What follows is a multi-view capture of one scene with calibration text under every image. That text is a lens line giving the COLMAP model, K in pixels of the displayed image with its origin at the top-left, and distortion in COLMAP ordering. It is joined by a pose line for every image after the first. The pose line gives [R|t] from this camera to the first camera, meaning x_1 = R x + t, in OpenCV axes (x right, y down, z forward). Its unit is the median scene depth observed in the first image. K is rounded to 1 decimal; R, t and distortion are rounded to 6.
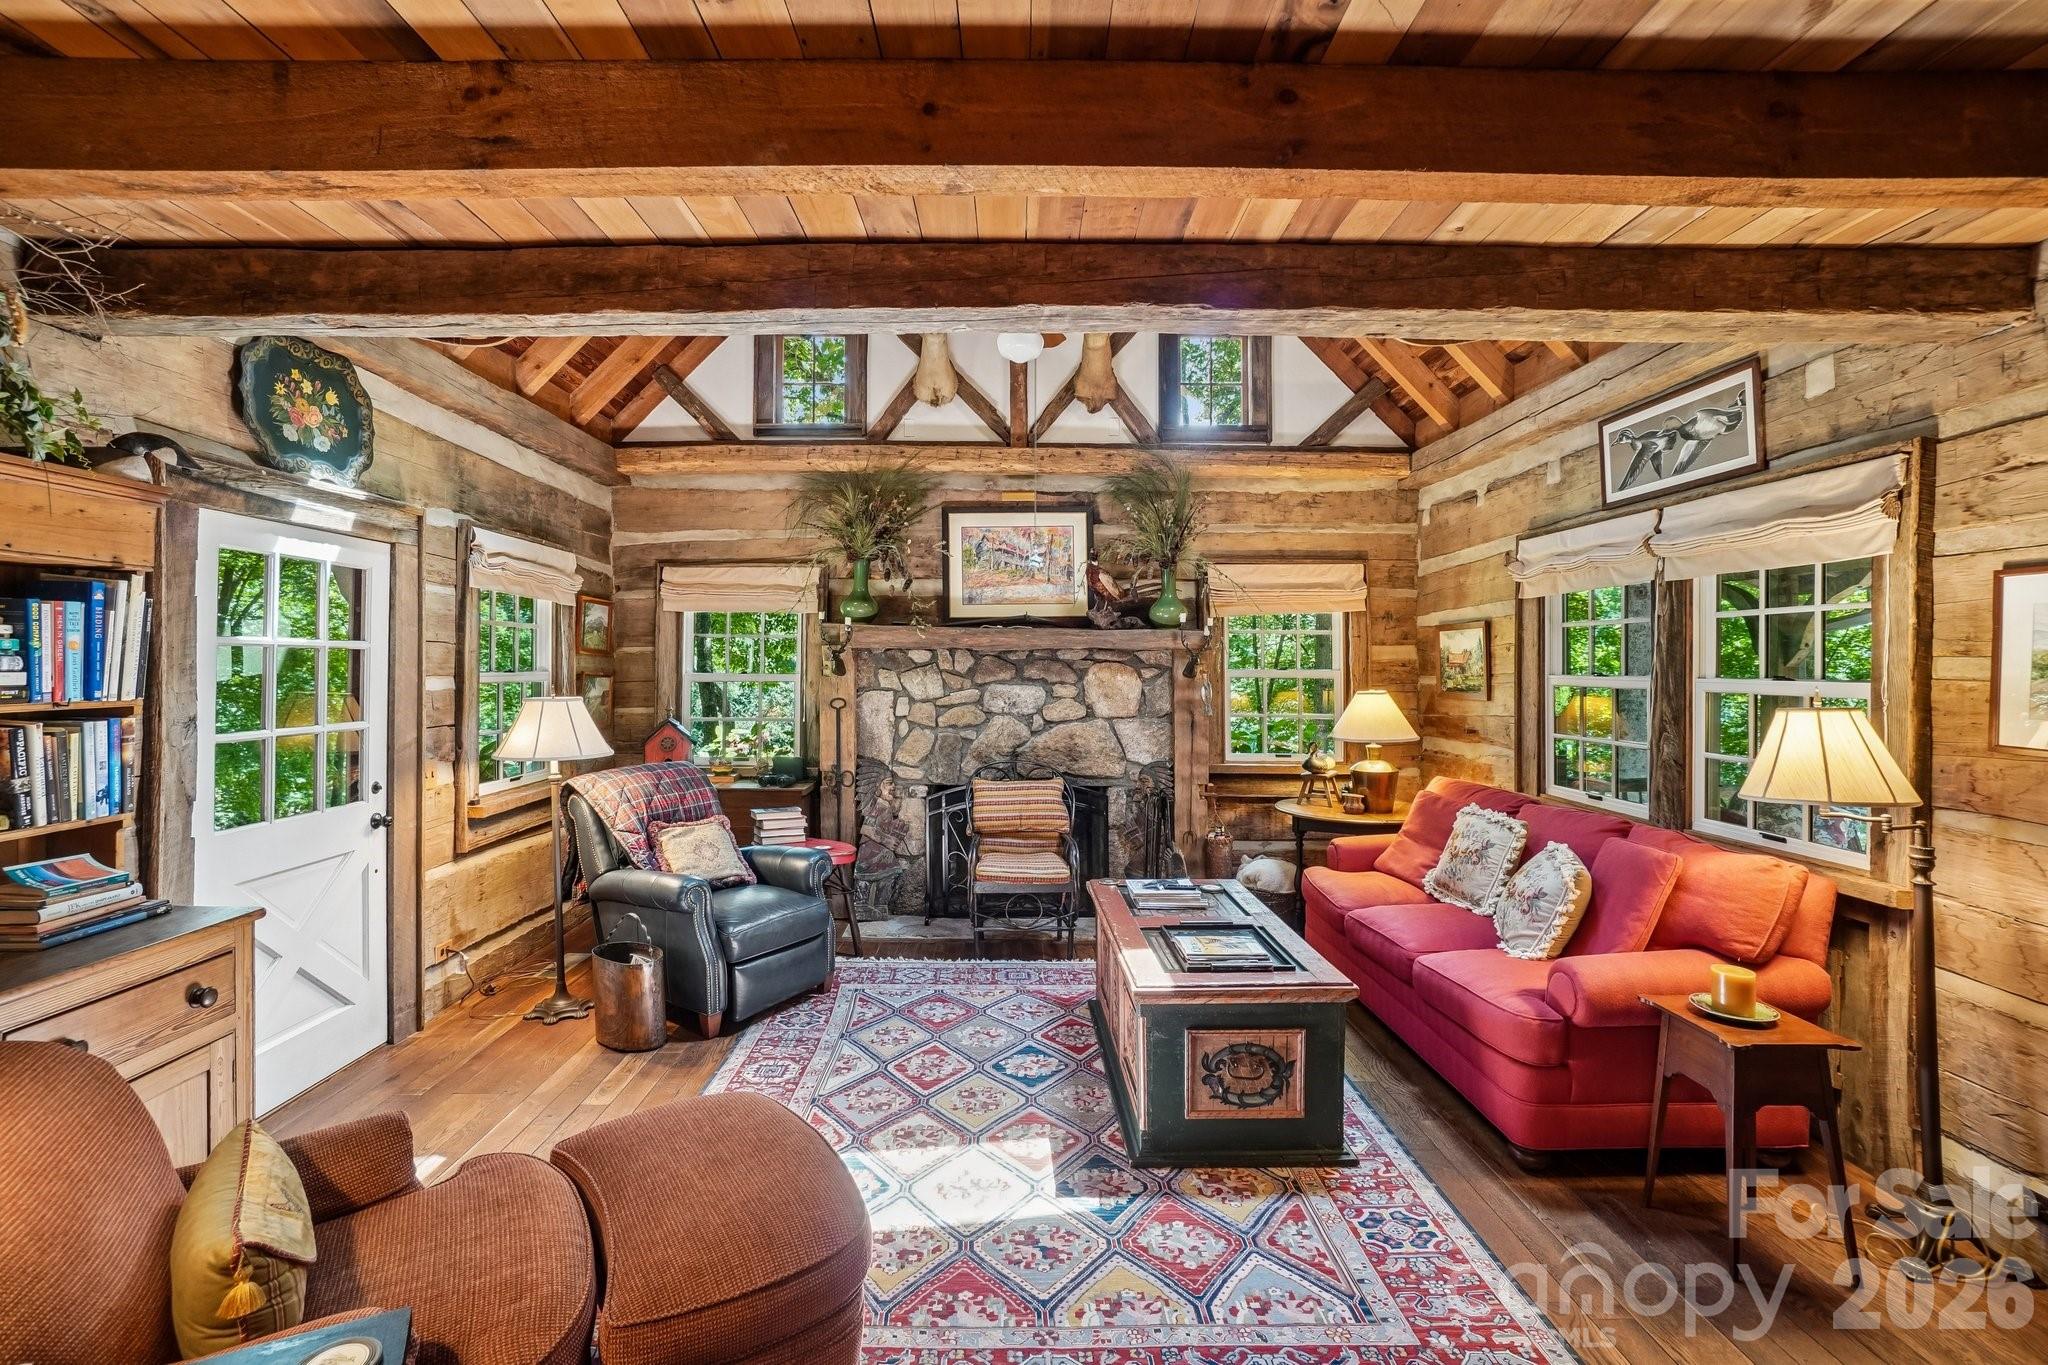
lens RADIAL K [[910.6, 0, 1038.1], [0, 910.6, 665.4], [0, 0, 1]] dist [-0.058981, 0.020781]
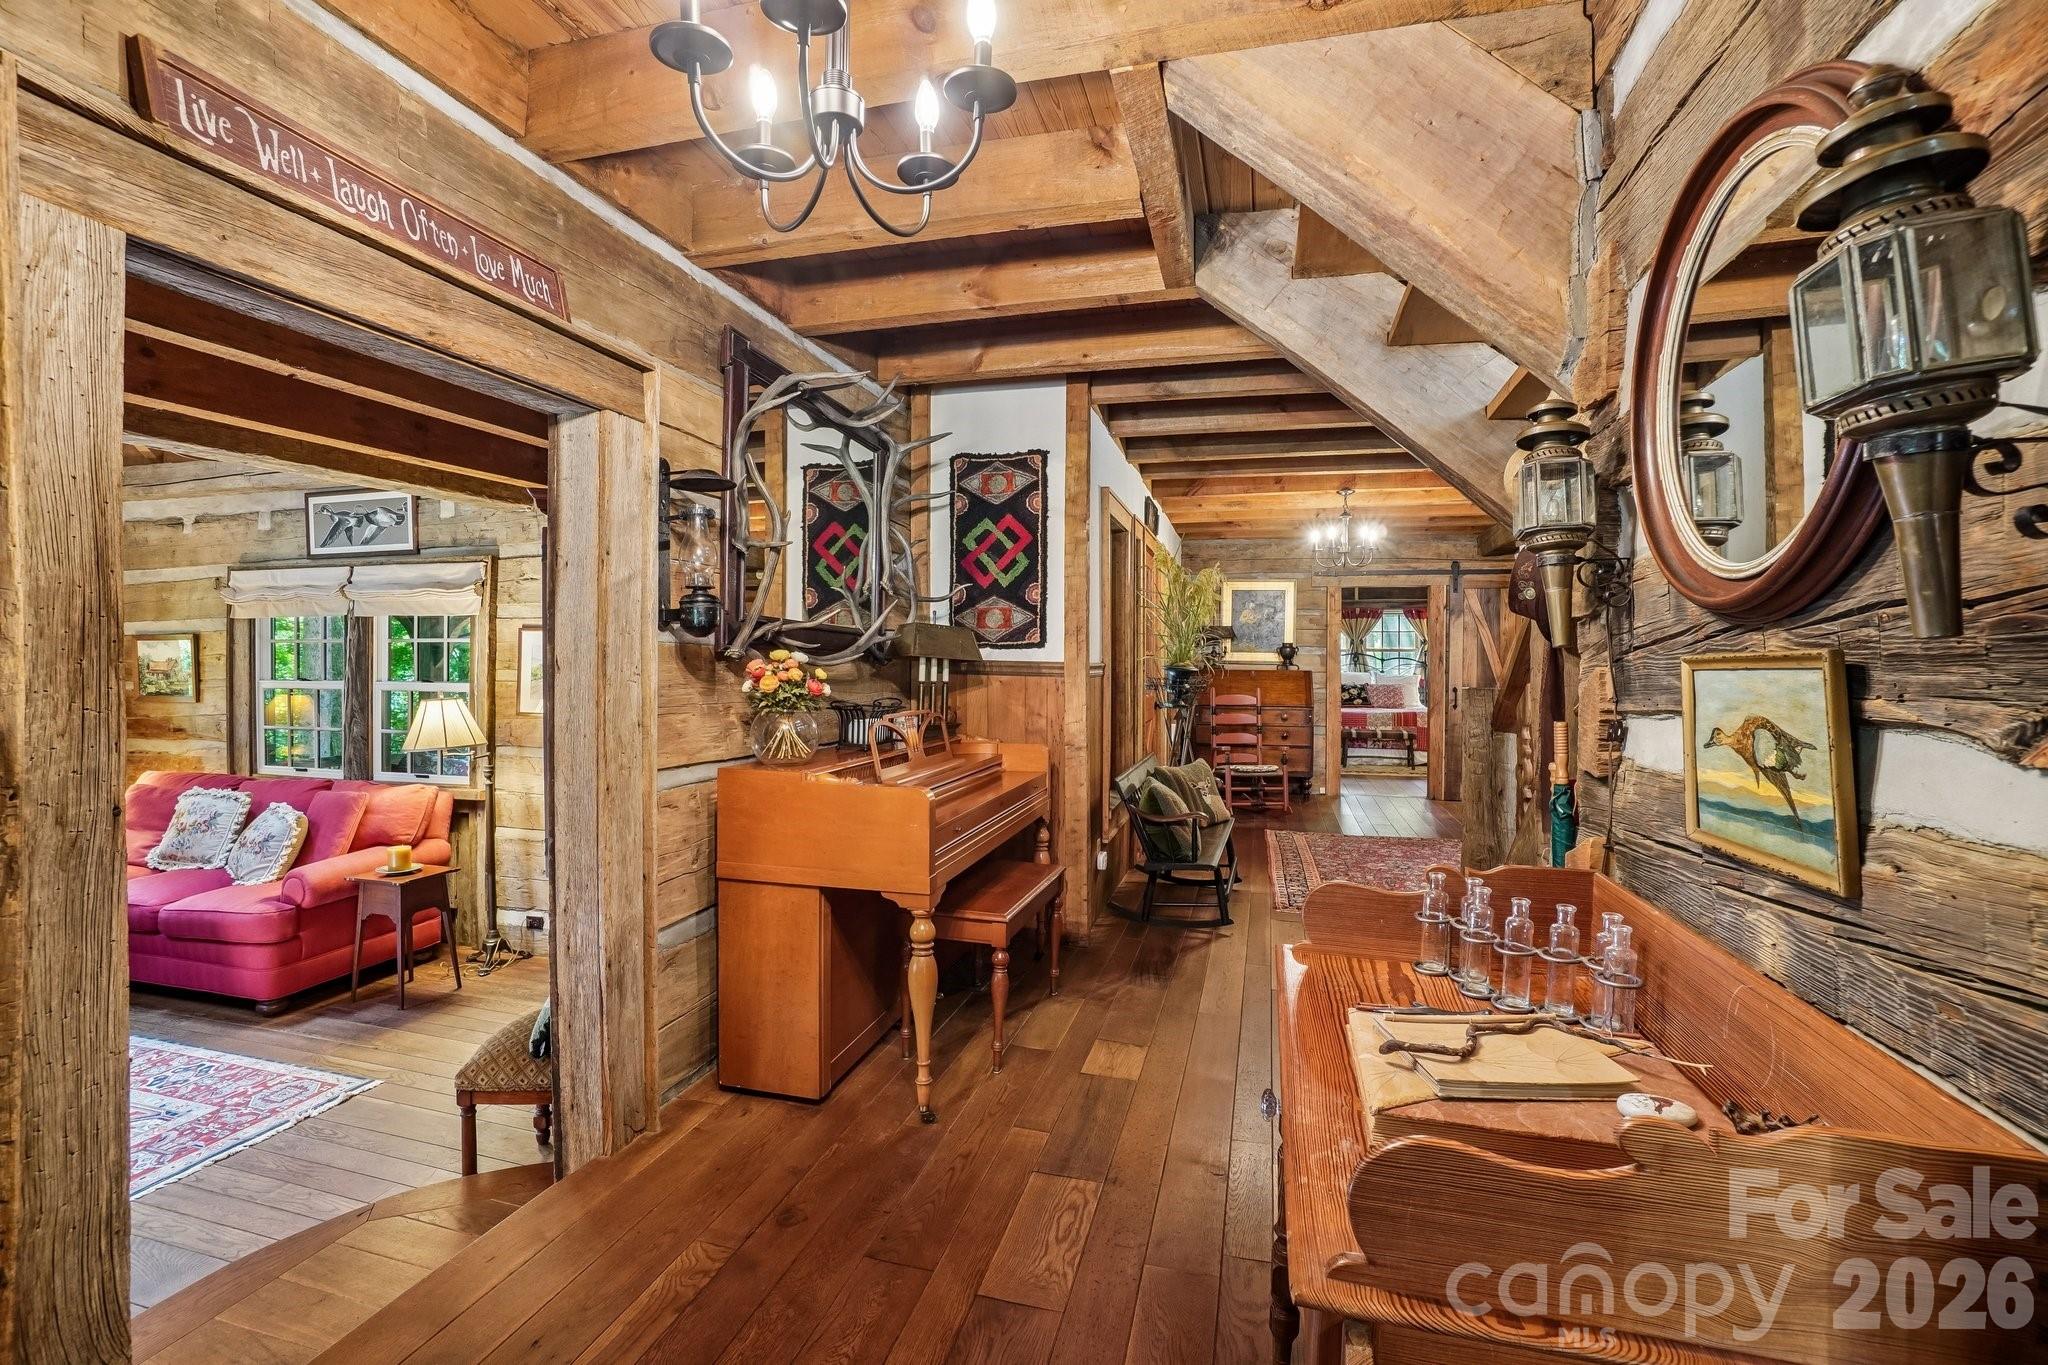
lens RADIAL K [[910.6, 0, 1009.3], [0, 910.6, 649.9], [0, 0, 1]] dist [-0.058981, 0.020781]
pose [[0.299576, 0.006562, 0.954050, -0.364945], [0.001910, 0.999970, -0.007478, -0.024935], [-0.954071, 0.004062, 0.299554, -0.469154]]
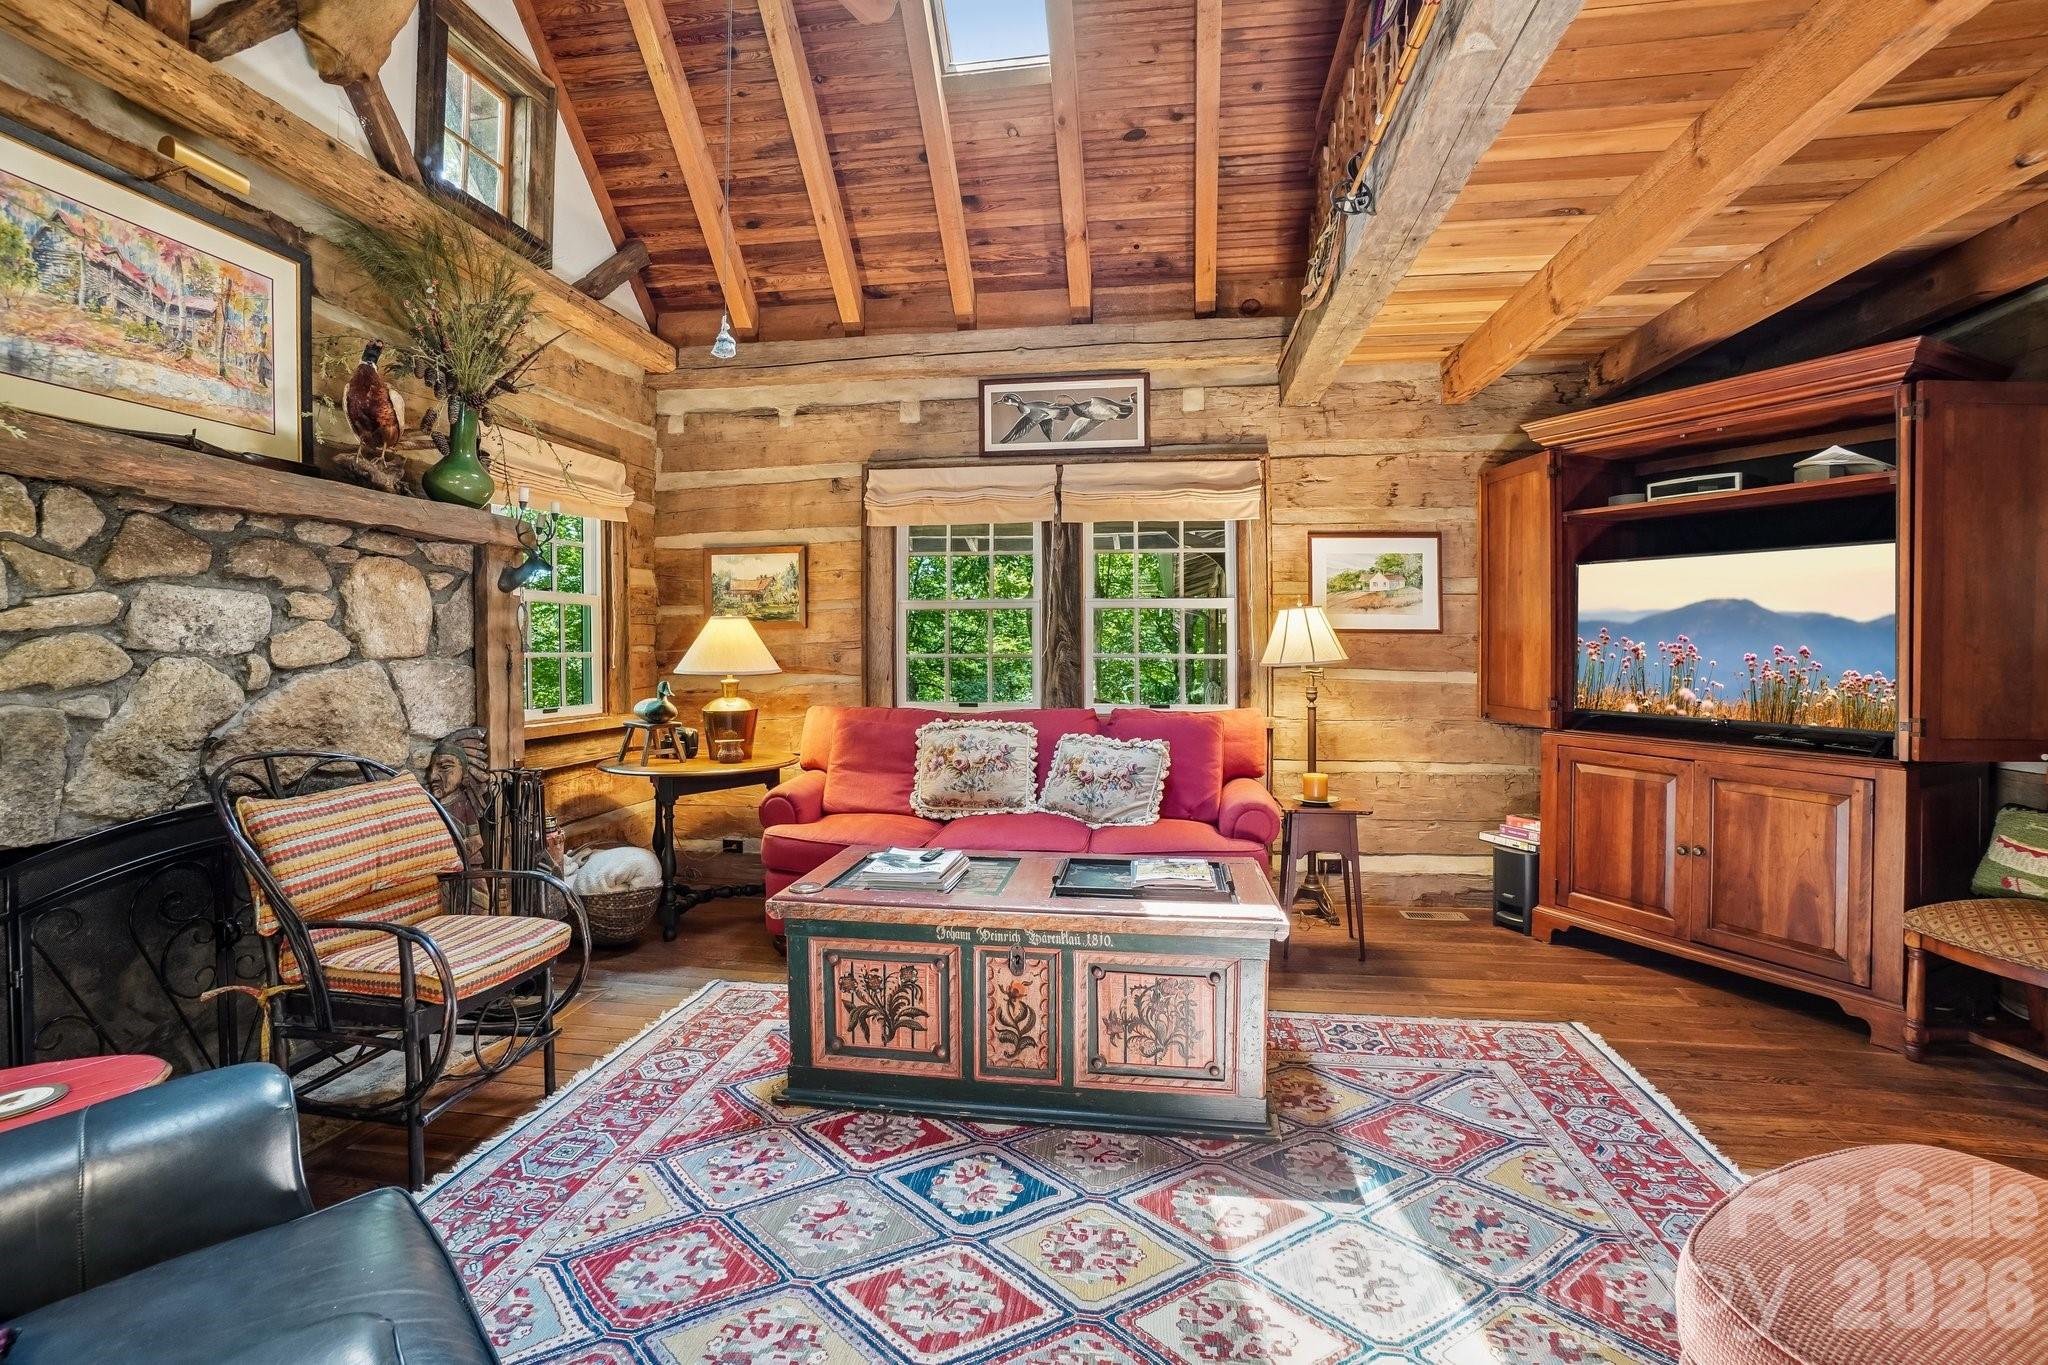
lens RADIAL K [[910.6, 0, 988.6], [0, 910.6, 635.4], [0, 0, 1]] dist [-0.058981, 0.020781]
pose [[0.192130, 0.008264, 0.981335, -0.572566], [0.002358, 0.999958, -0.008883, 0.075646], [-0.981367, 0.004021, 0.192102, 0.834599]]
